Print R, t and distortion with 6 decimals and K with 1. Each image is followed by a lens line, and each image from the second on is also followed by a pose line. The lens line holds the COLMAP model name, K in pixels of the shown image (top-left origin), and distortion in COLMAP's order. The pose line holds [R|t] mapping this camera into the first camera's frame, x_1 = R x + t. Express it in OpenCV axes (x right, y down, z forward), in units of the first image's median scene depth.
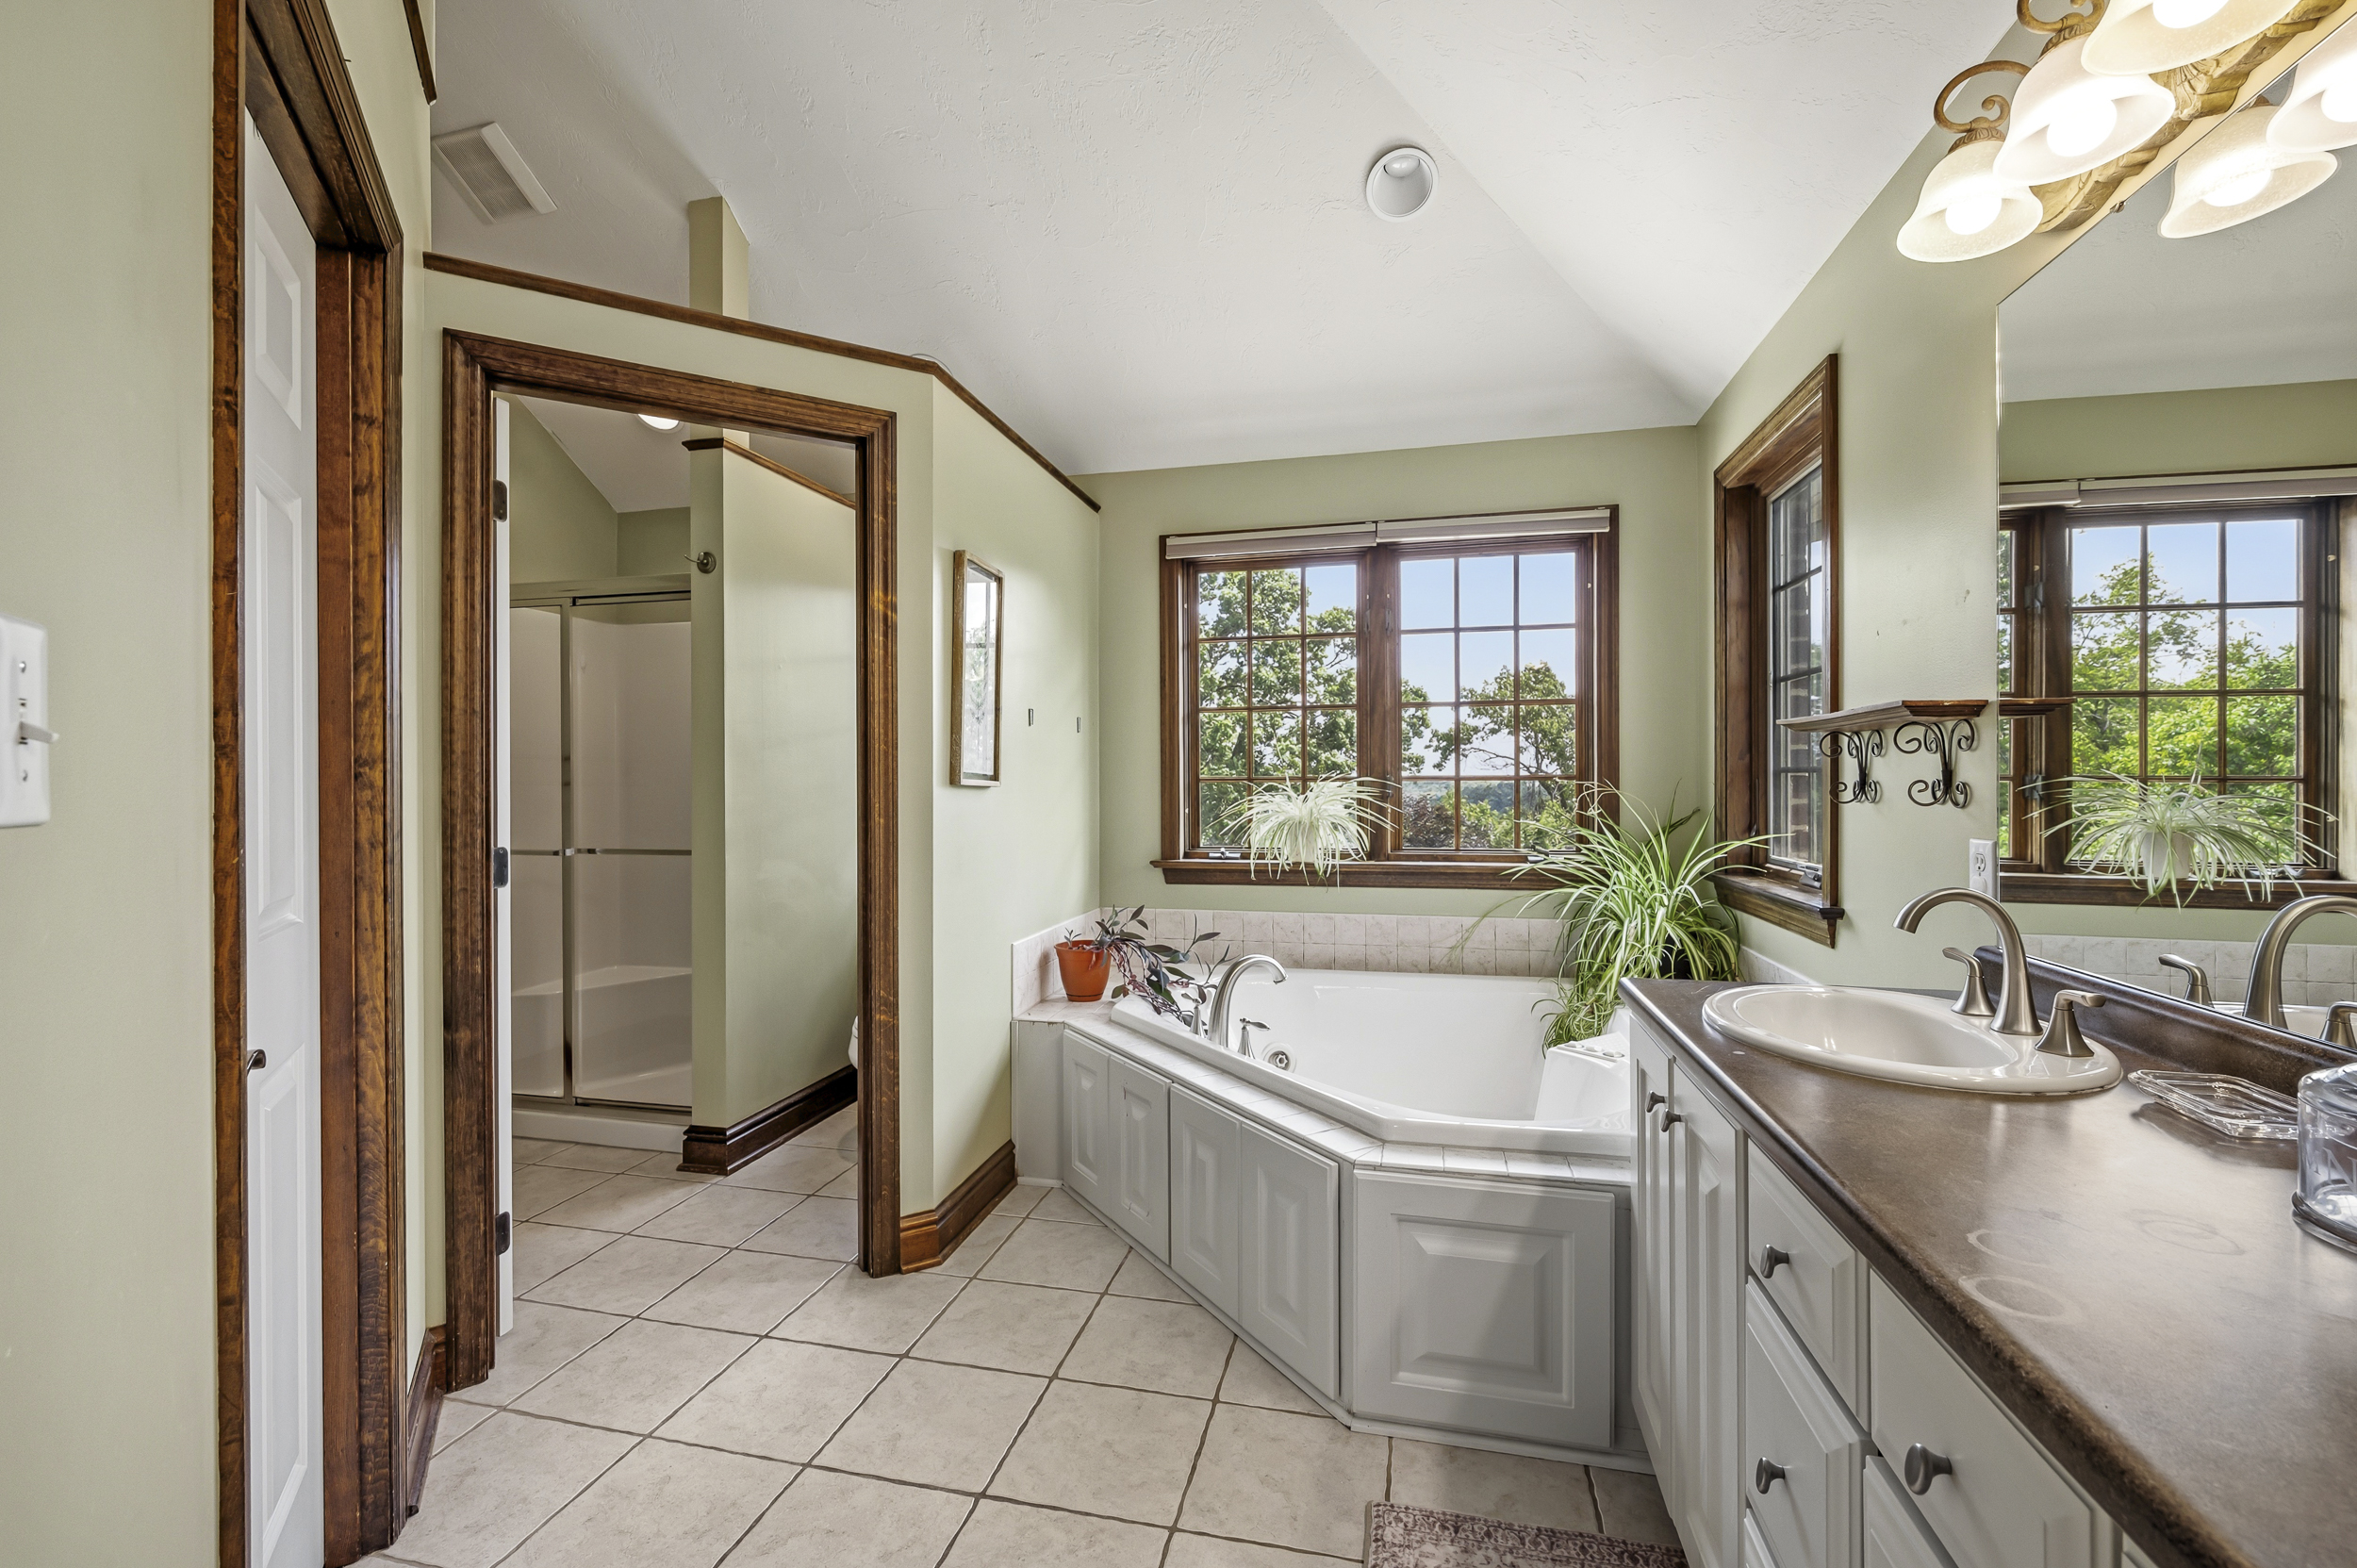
lens RADIAL K [[1022.3, 0, 1147.6], [0, 1022.3, 782.4], [0, 0, 1]] dist [-0.001983, 0.000317]
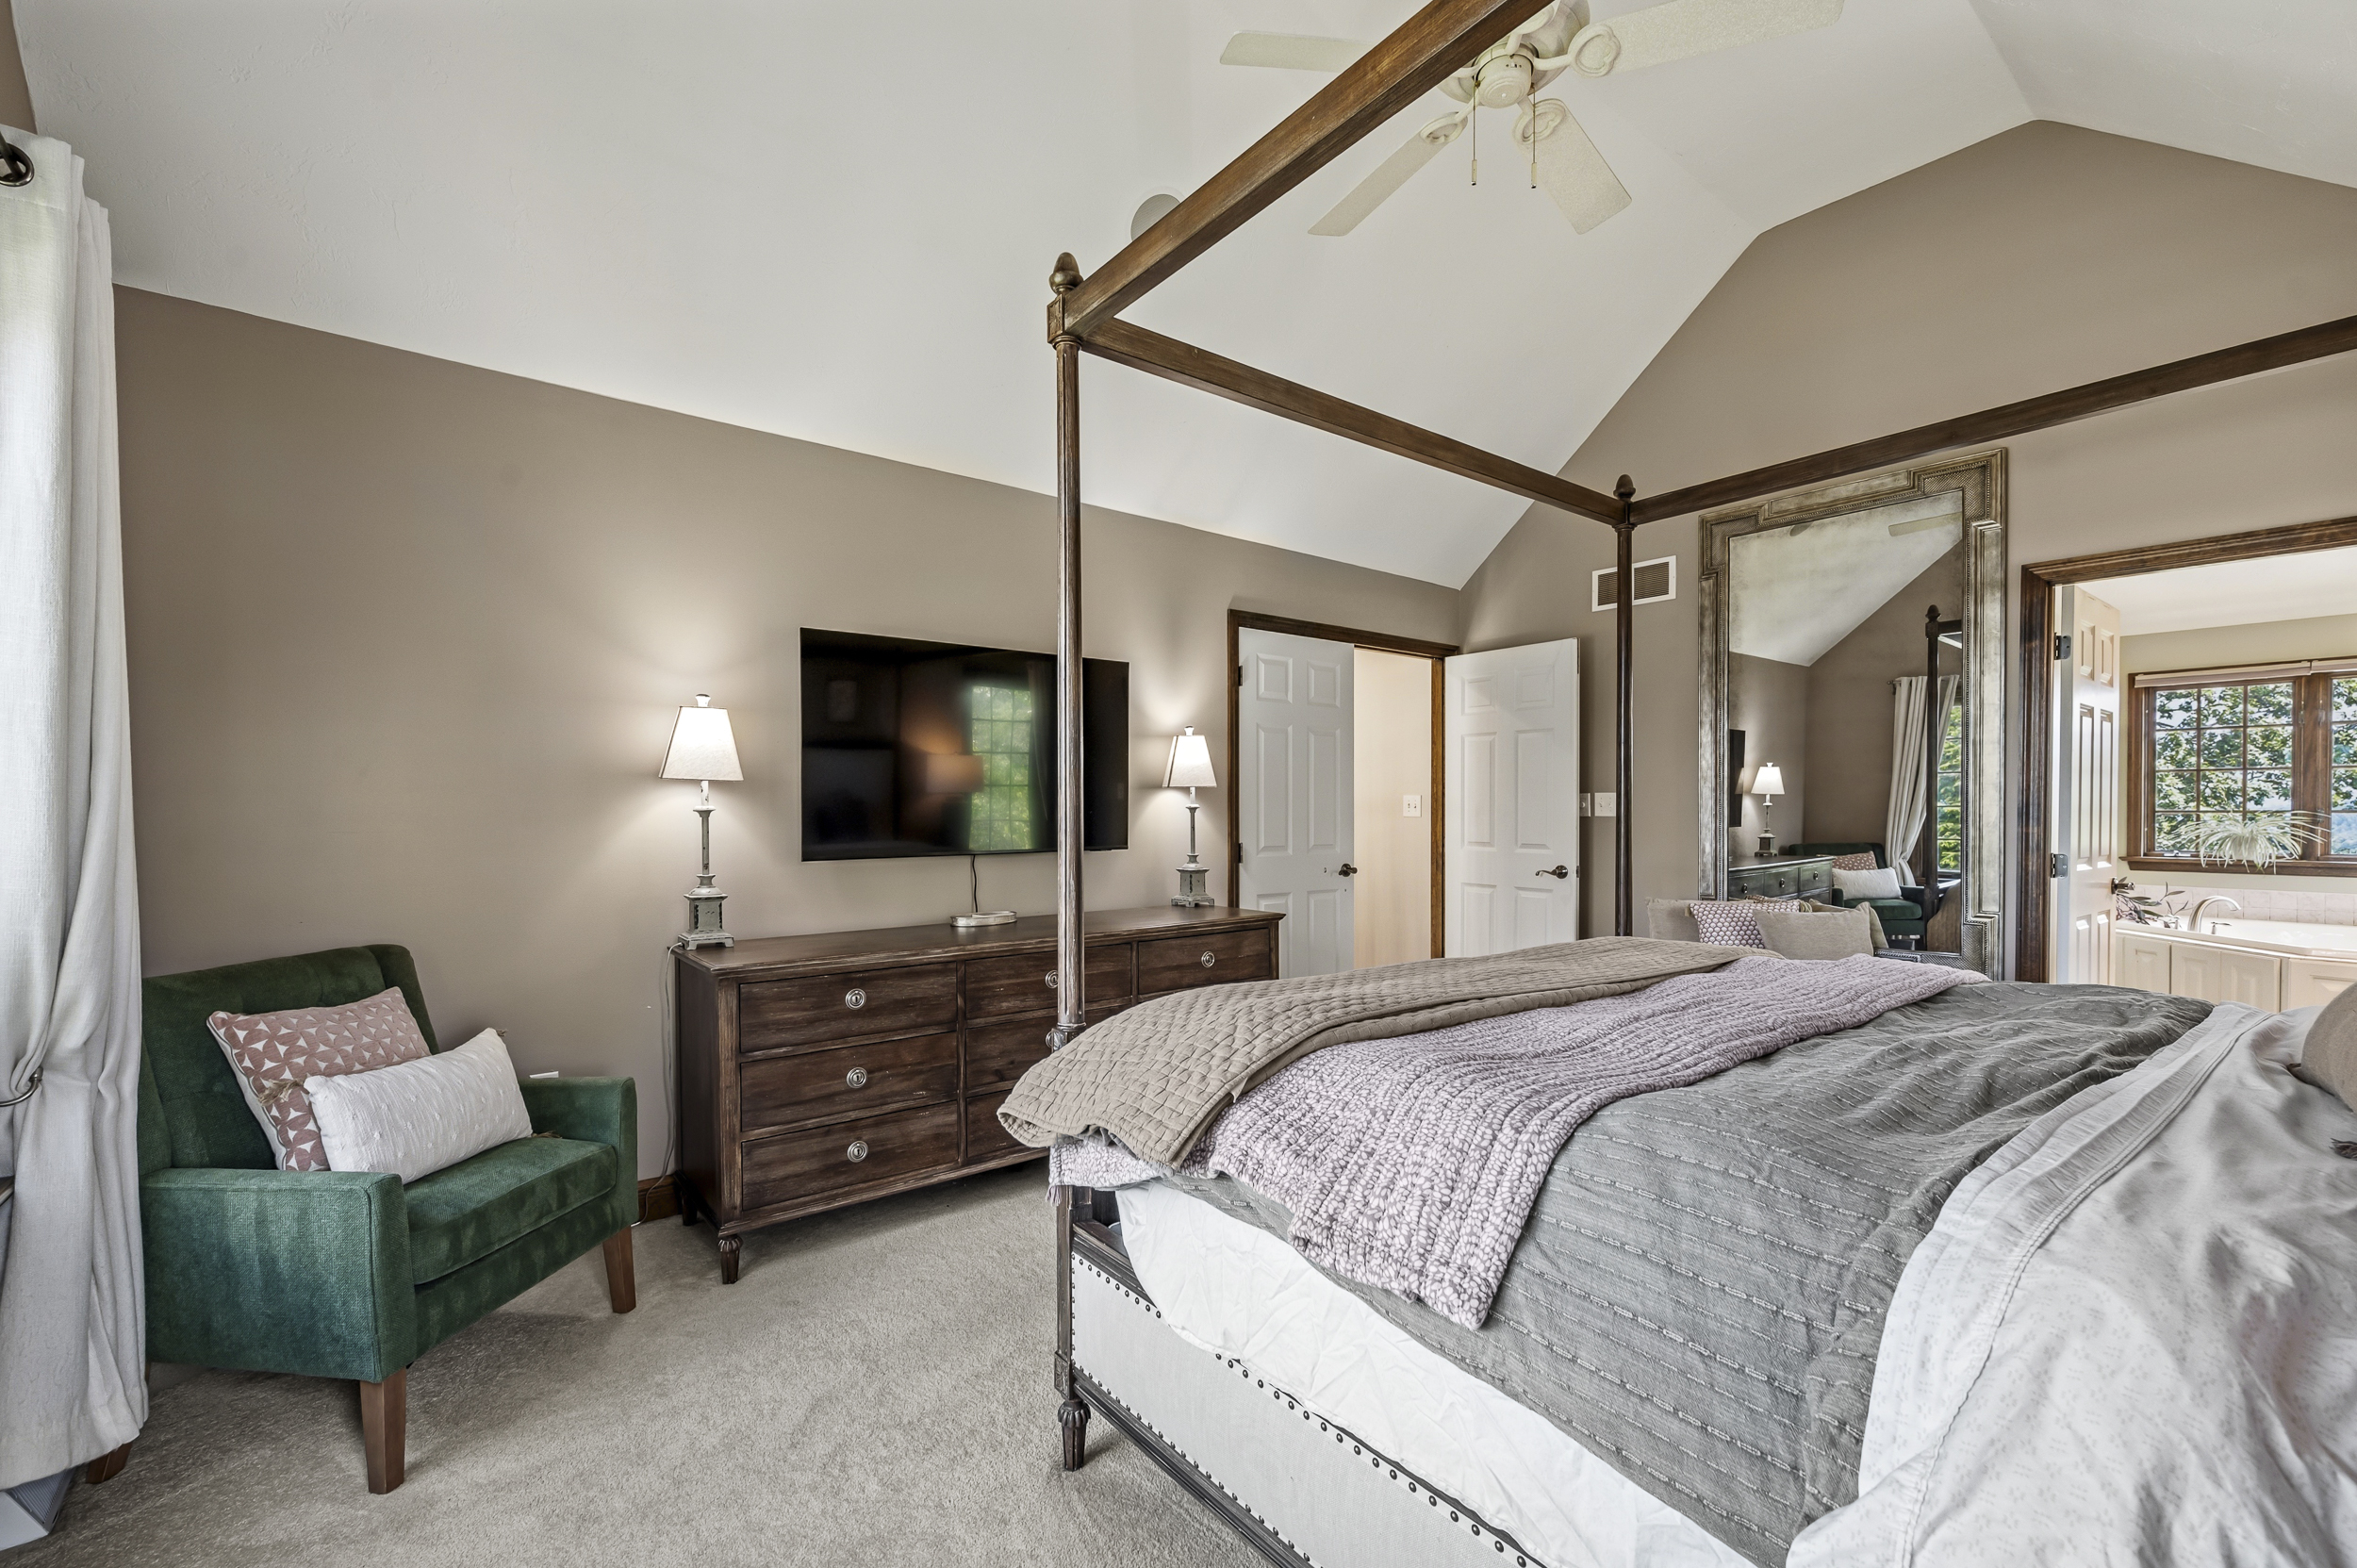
lens RADIAL K [[1022.3, 0, 1139.6], [0, 1022.3, 806.0], [0, 0, 1]] dist [-0.001983, 0.000317]
pose [[0.800631, 0.010734, -0.599062, -0.451613], [-0.008502, 0.999942, 0.006554, -0.012607], [0.599098, -0.000154, 0.800676, -2.178508]]
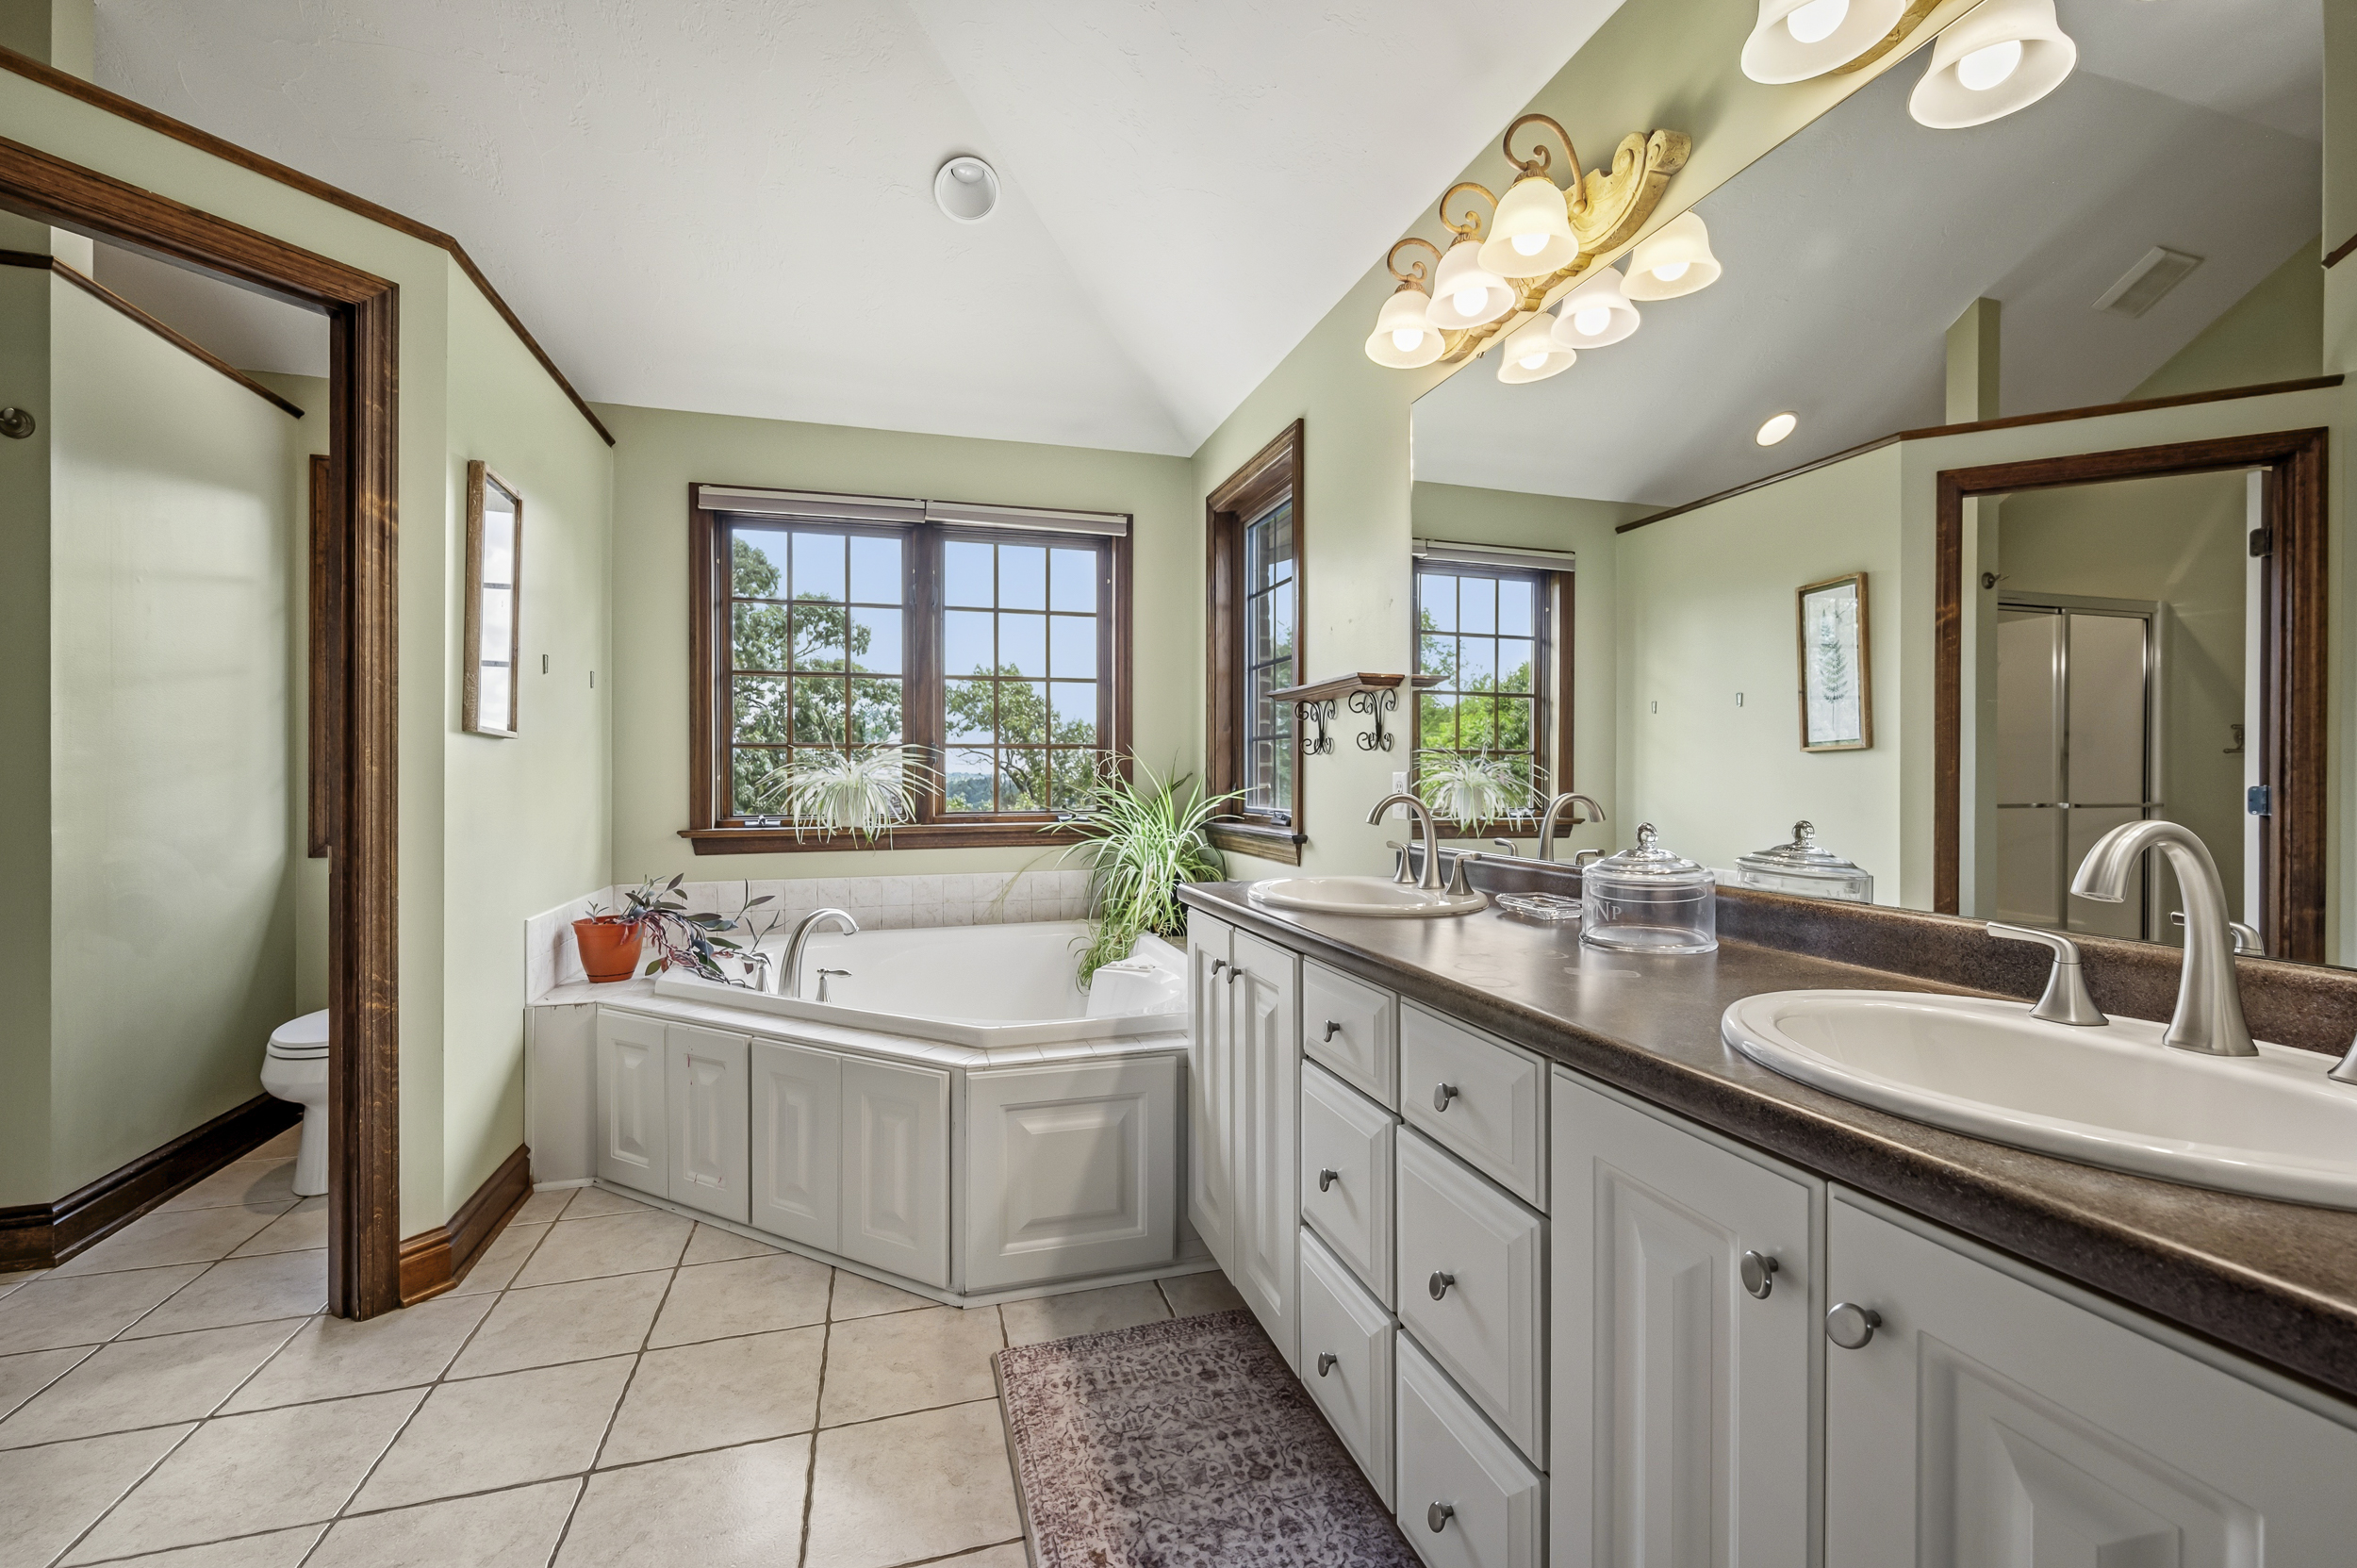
lens RADIAL K [[1022.3, 0, 1188.1], [0, 1022.3, 775.7], [0, 0, 1]] dist [-0.001983, 0.000317]
pose [[0.857060, 0.003539, 0.515204, -0.119767], [-0.002393, 0.999993, -0.002889, 0.043039], [-0.515211, 0.001244, 0.857063, -0.054585]]
